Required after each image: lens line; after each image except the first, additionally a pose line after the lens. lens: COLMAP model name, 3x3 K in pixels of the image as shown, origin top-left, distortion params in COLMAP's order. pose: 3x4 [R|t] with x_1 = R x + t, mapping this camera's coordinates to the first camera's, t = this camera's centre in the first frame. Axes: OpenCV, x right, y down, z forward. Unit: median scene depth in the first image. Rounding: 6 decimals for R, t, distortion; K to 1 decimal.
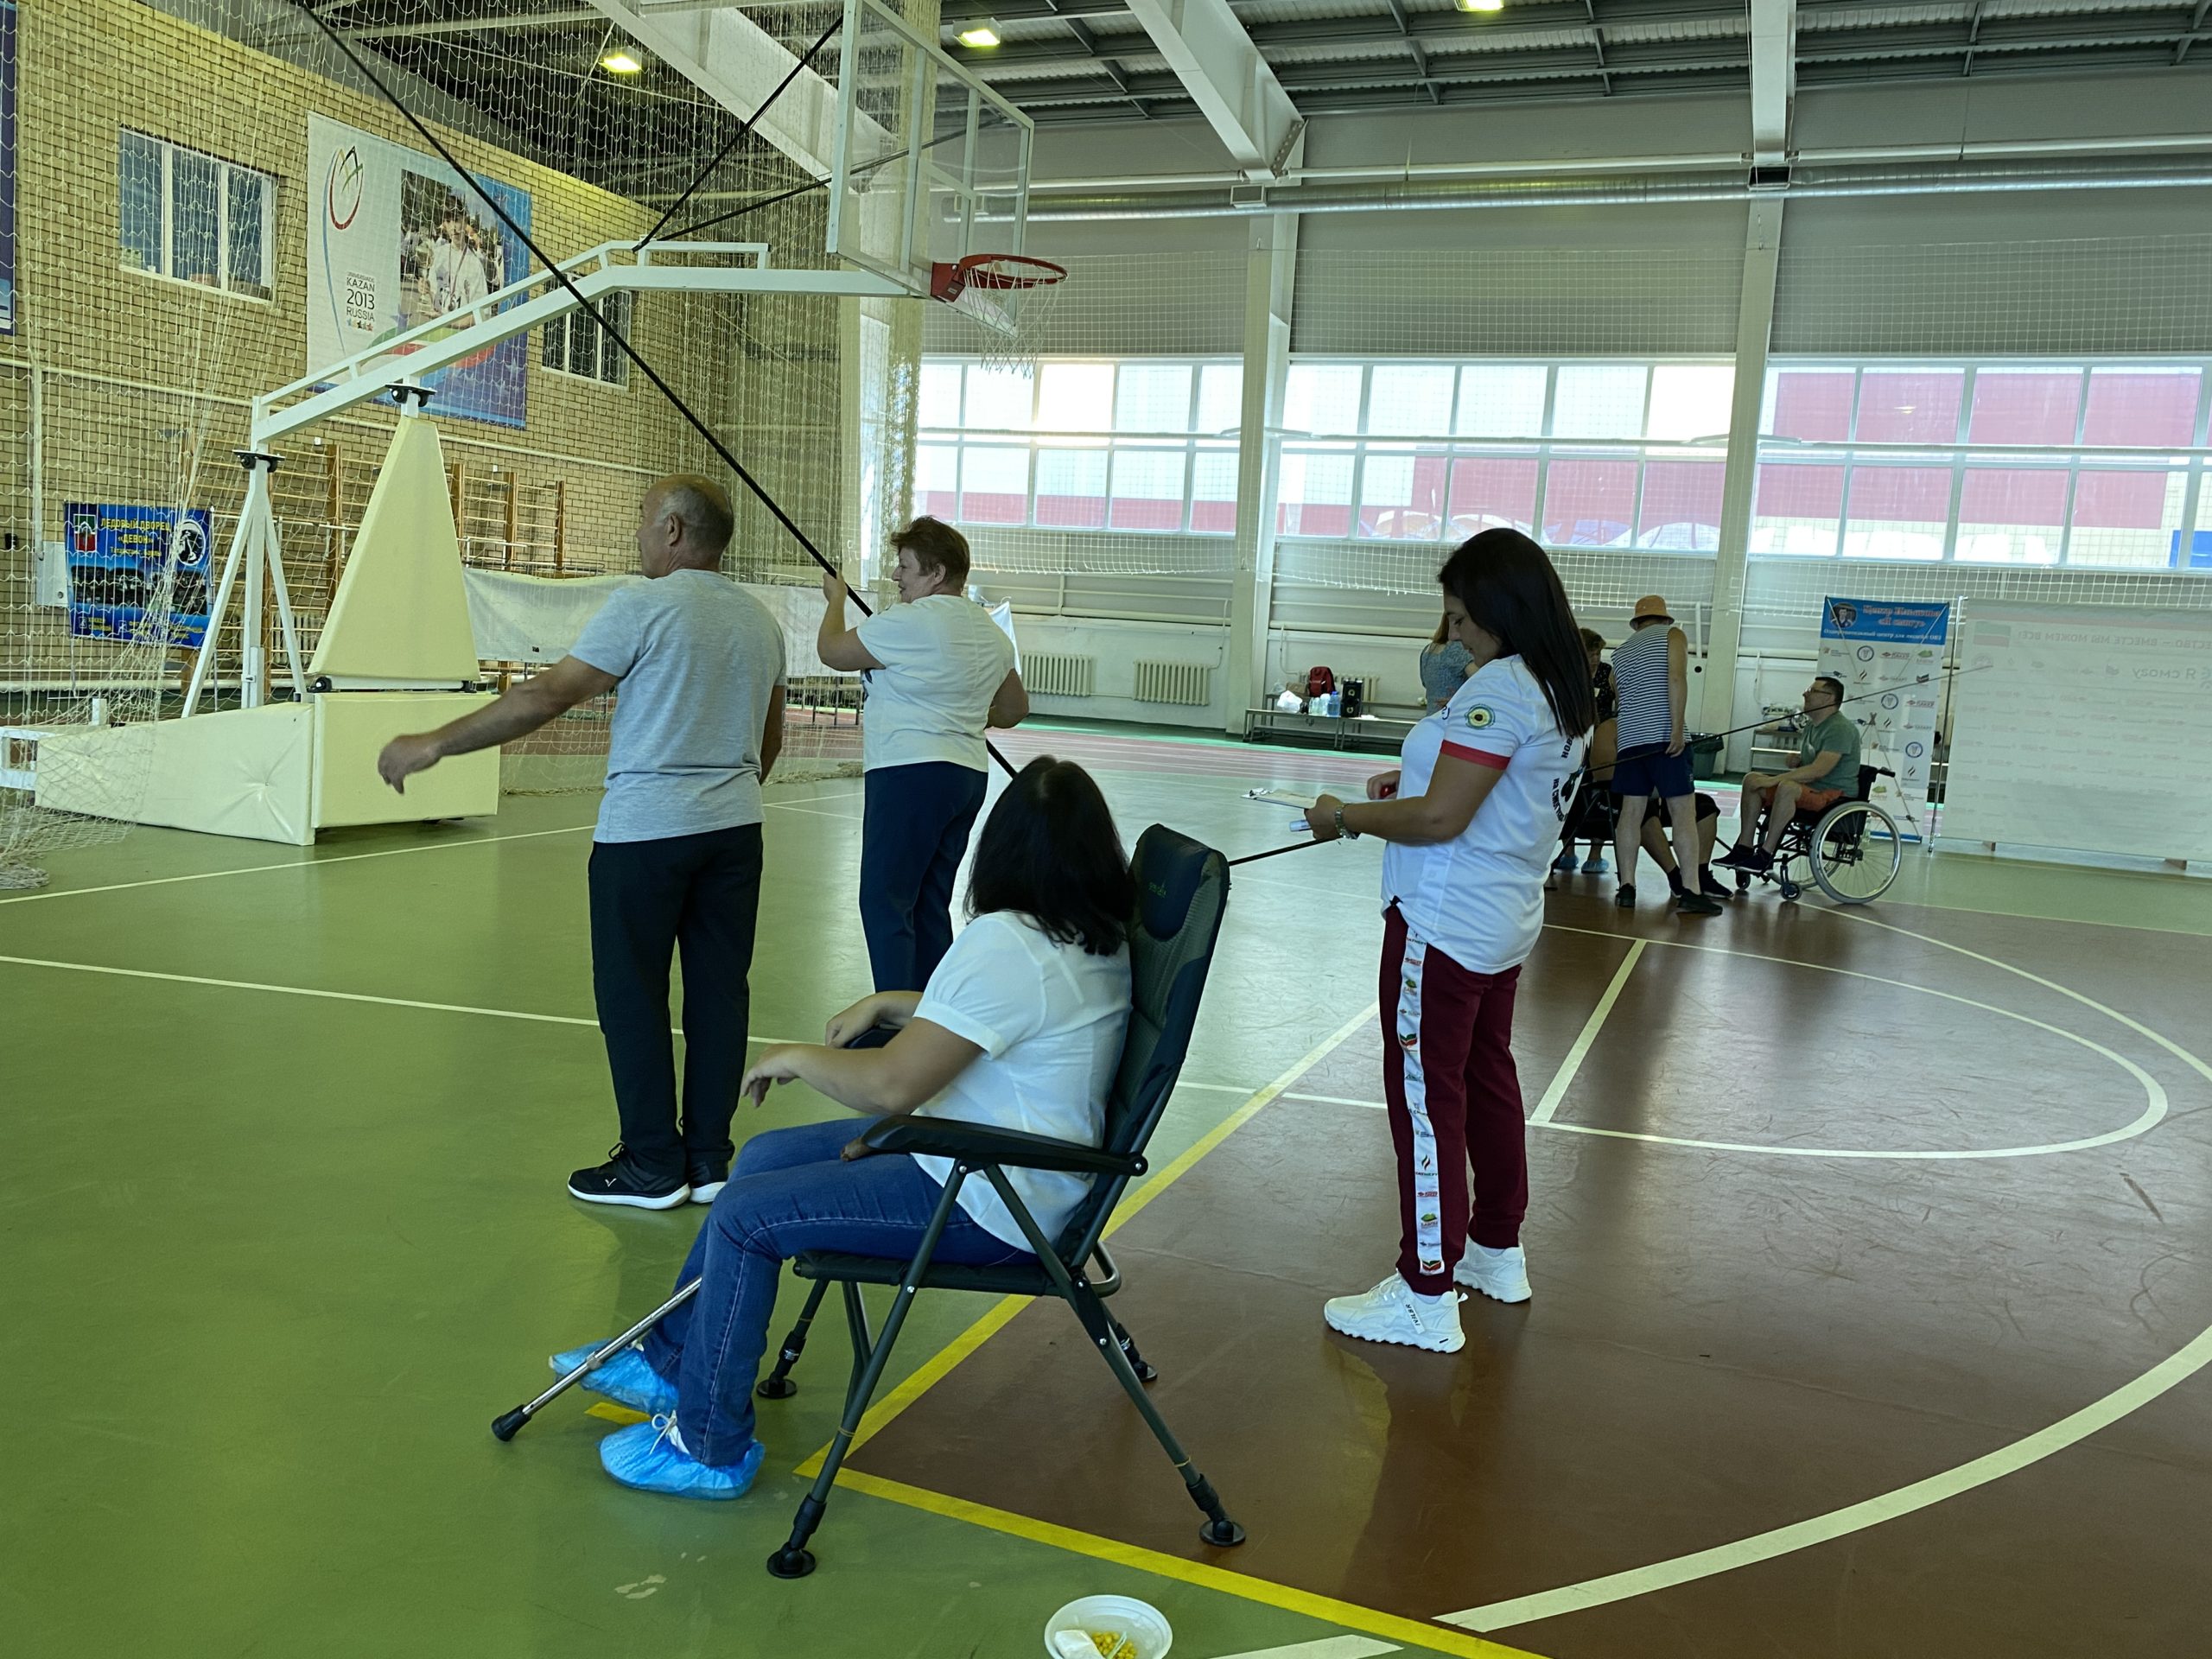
lens RADIAL K [[1808.4, 0, 1168.9], [0, 1808.4, 830.4], [0, 0, 1]] dist [0.032021, -0.009660]
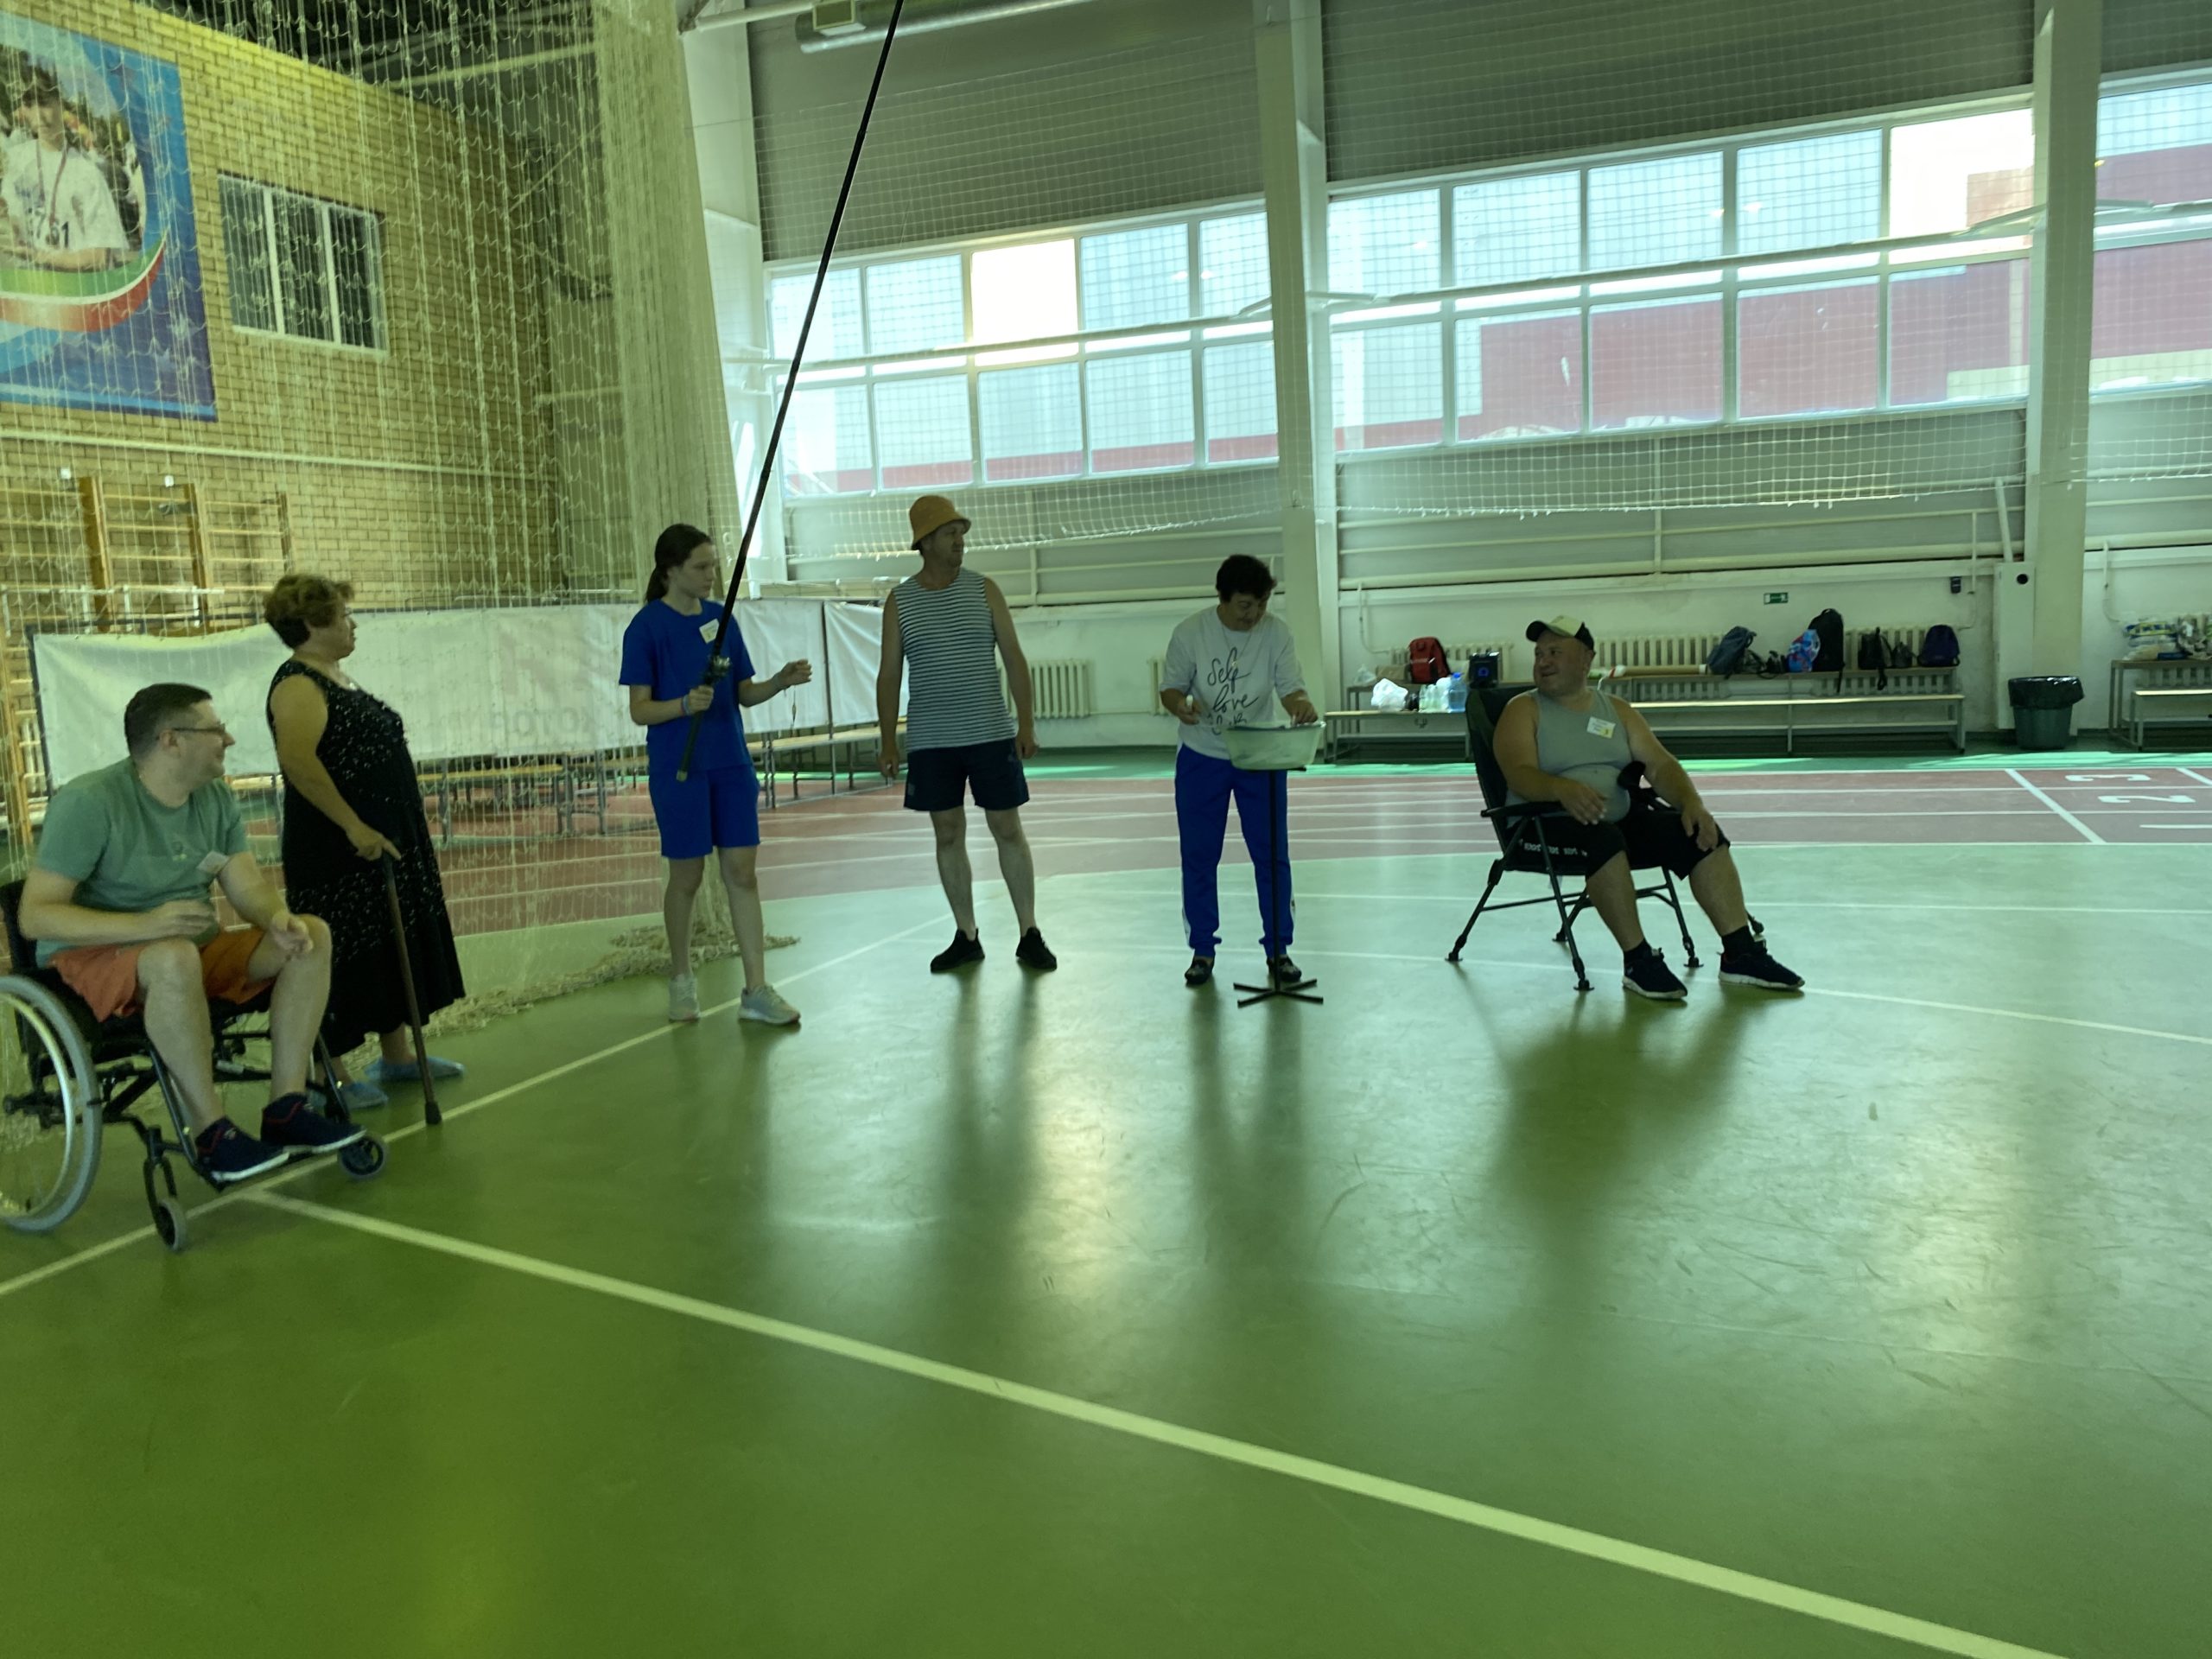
lens RADIAL K [[1707.3, 0, 1106.0], [0, 1707.3, 829.5], [0, 0, 1]] dist [0.000024, -0.011047]
pose [[0.993503, -0.106257, -0.040758, -0.016385], [0.106749, 0.994235, 0.010076, -0.039305], [0.039453, -0.014362, 0.999118, 0.364880]]
